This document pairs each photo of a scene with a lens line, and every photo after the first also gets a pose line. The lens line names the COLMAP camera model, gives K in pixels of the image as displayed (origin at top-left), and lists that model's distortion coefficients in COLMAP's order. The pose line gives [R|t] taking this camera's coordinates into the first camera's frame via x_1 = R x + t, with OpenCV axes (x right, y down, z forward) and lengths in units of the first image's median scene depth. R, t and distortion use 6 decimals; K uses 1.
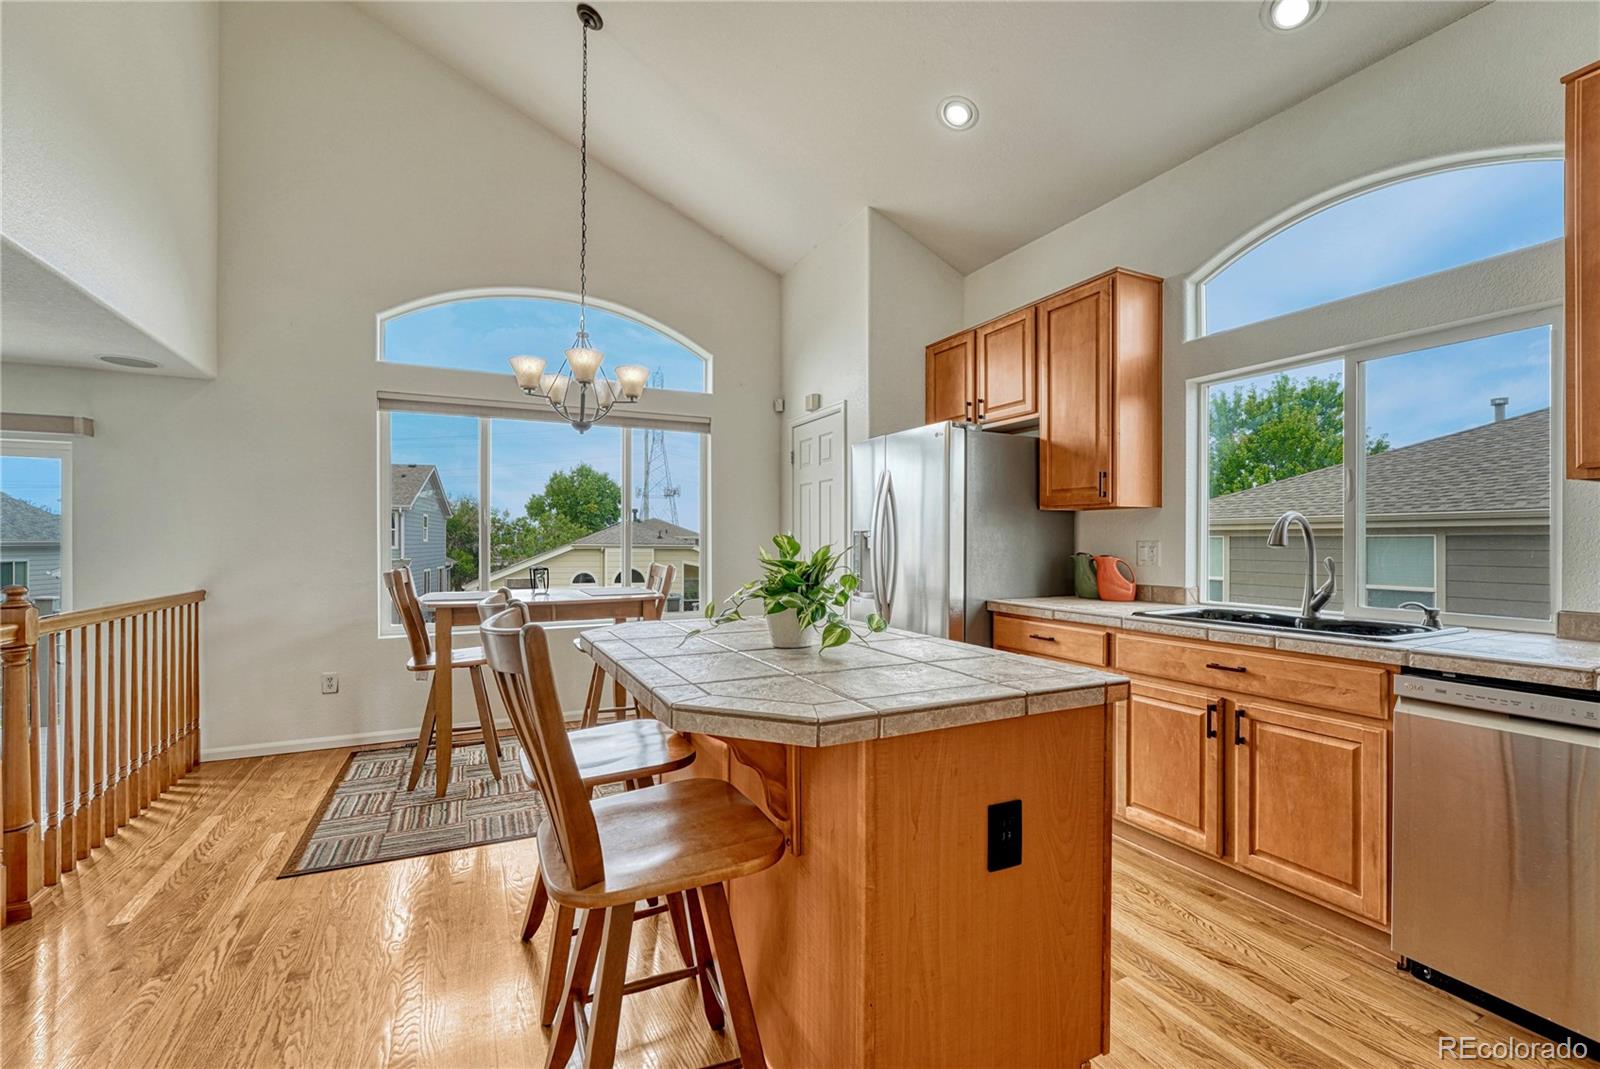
lens RADIAL K [[675.2, 0, 799.6], [0, 675.2, 541.8], [0, 0, 1]] dist [-0.003507, -0.000177]
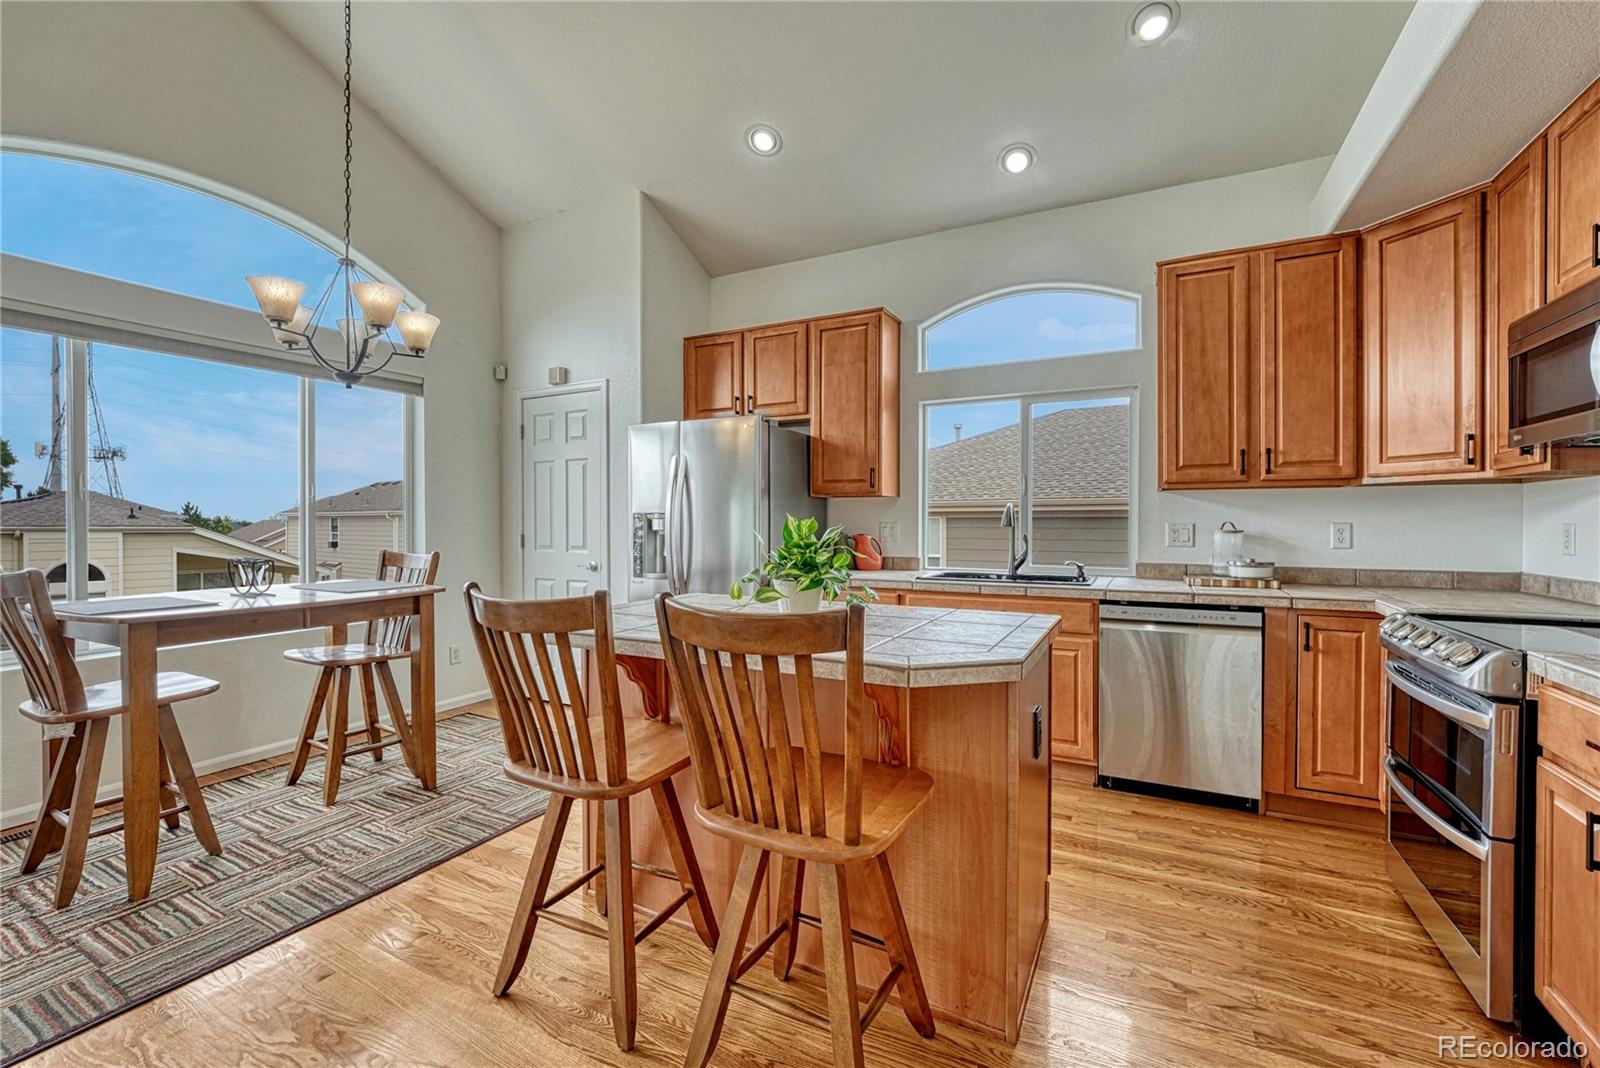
lens RADIAL K [[671.0, 0, 792.6], [0, 671.0, 527.2], [0, 0, 1]] dist [-0.015318, 0.004447]
pose [[0.812639, -0.005890, 0.582738, -0.346681], [0.001424, 0.999966, 0.008122, -0.002810], [-0.582766, -0.005770, 0.812620, 0.063163]]
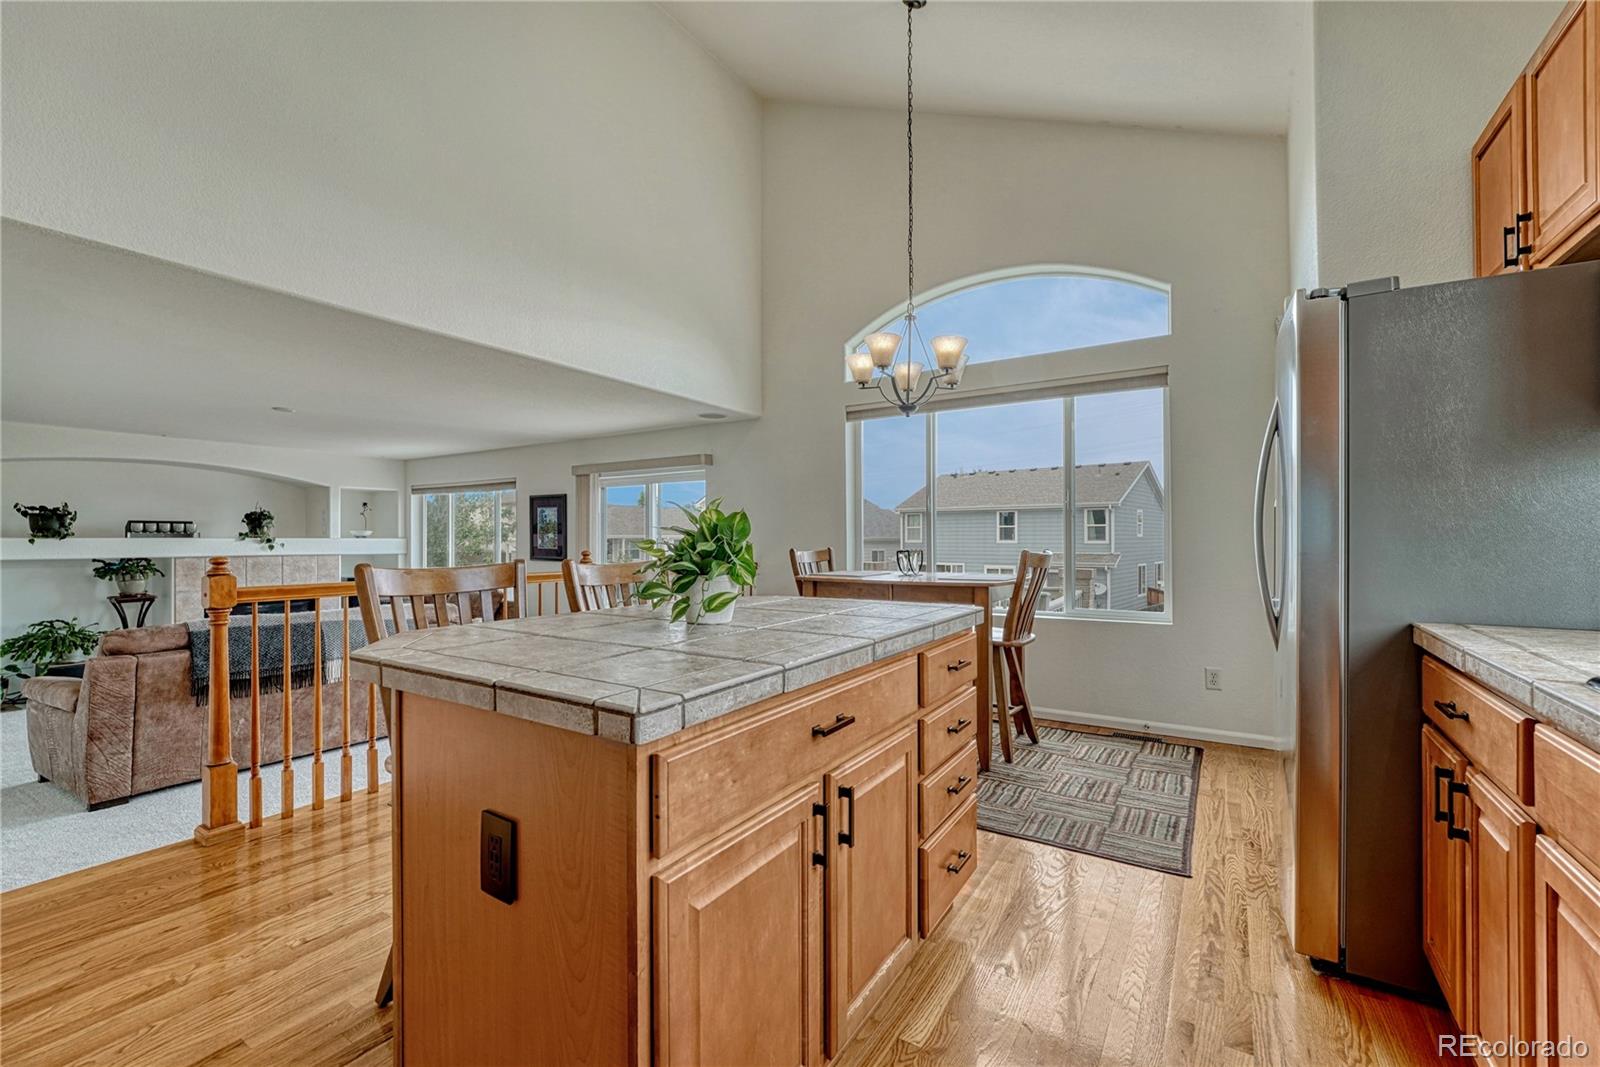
lens RADIAL K [[670.2, 0, 799.5], [0, 670.2, 539.5], [0, 0, 1]] dist [-0.001961, 0.000409]
pose [[0.520983, -0.000455, -0.853567, 0.435643], [0.001898, 0.999998, 0.000626, 0.021813], [0.853565, -0.001946, 0.520982, 0.333250]]
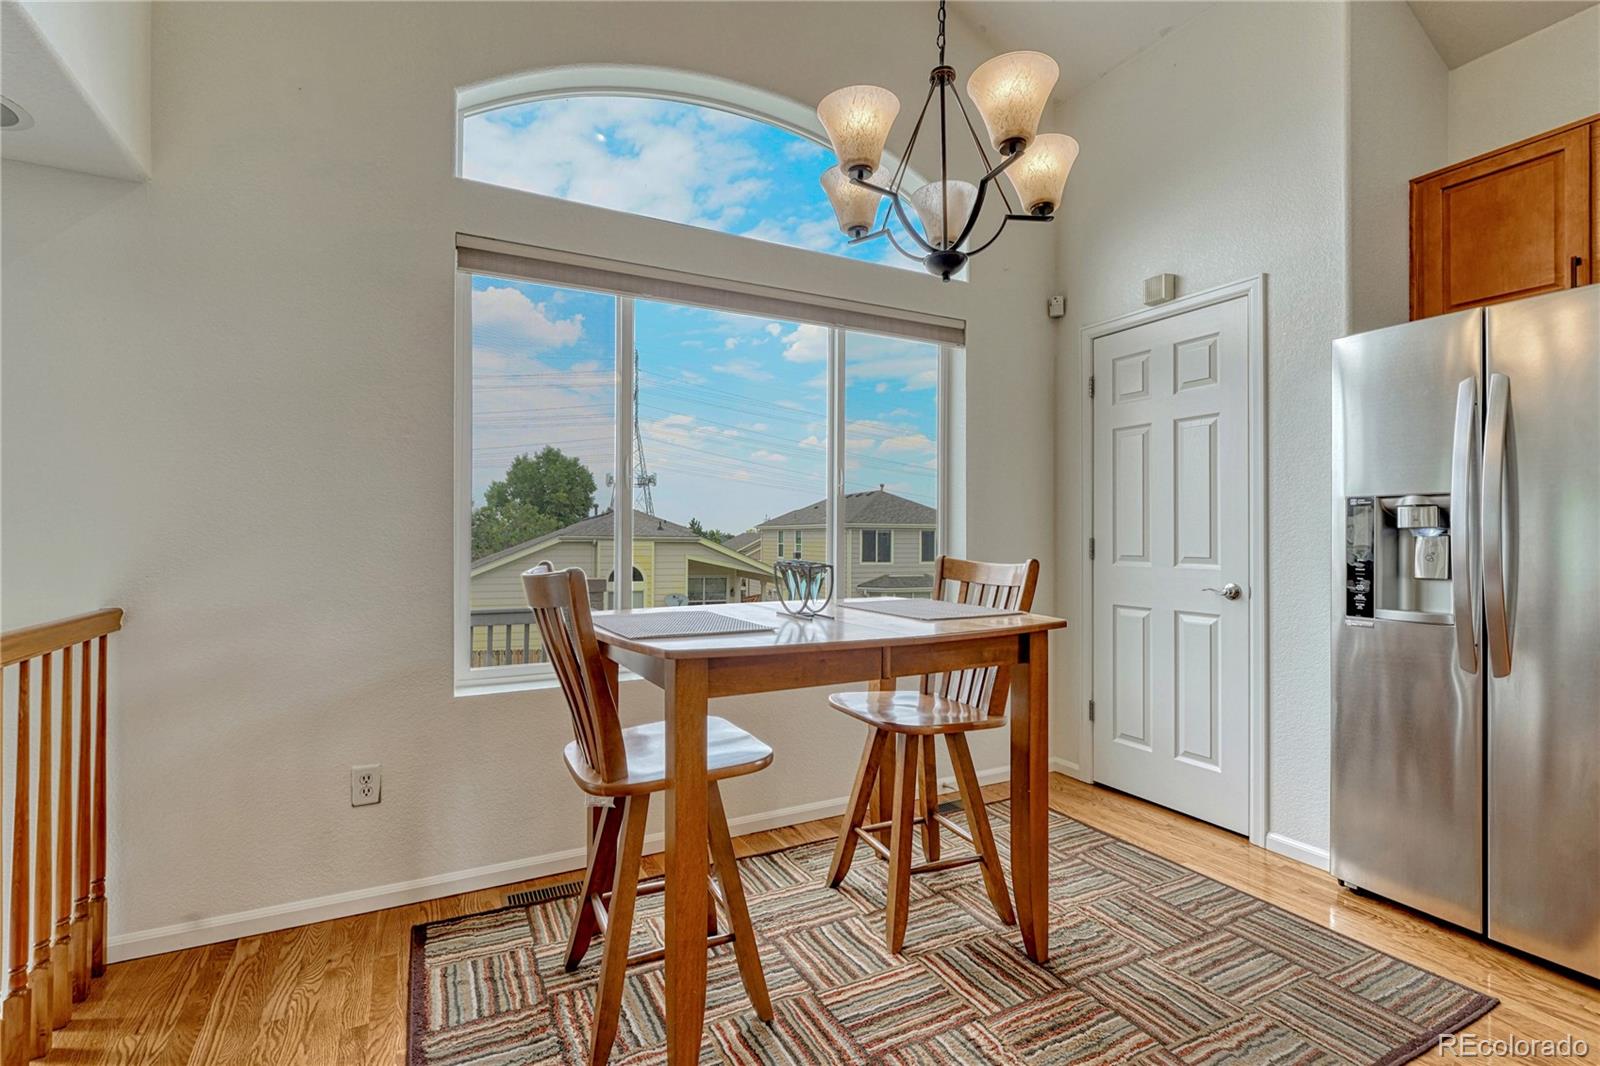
lens RADIAL K [[731.0, 0, 797.2], [0, 731.0, 529.6], [0, 0, 1]] dist [-0.001339, 0.000706]
pose [[0.999665, 0.002132, 0.025812, -0.426530], [-0.001912, 0.999962, -0.008559, 0.018353], [-0.025829, 0.008506, 0.999630, 0.479717]]
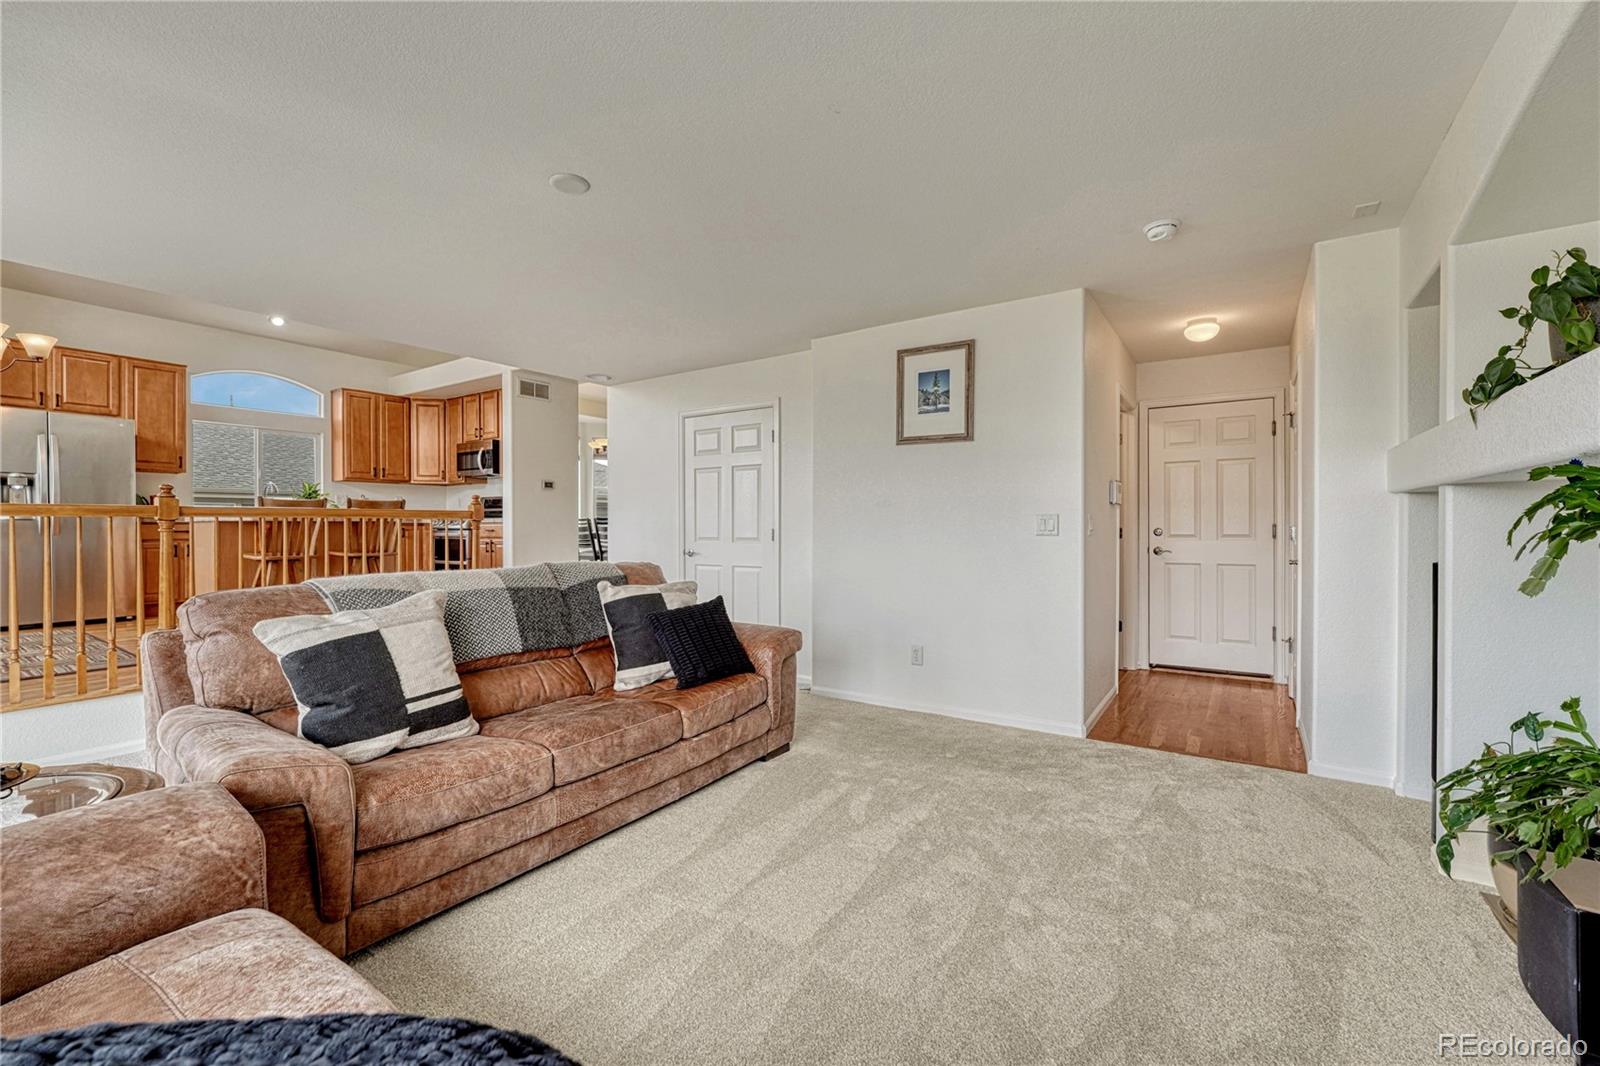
lens RADIAL K [[666.4, 0, 800.0], [0, 666.4, 533.0], [0, 0, 1]] dist [-0.005386, 0.000249]
pose [[-0.493932, -0.009333, 0.869450, -2.088359], [0.001929, 0.999928, 0.011829, 0.105660], [-0.869498, 0.007520, -0.493879, 0.281298]]
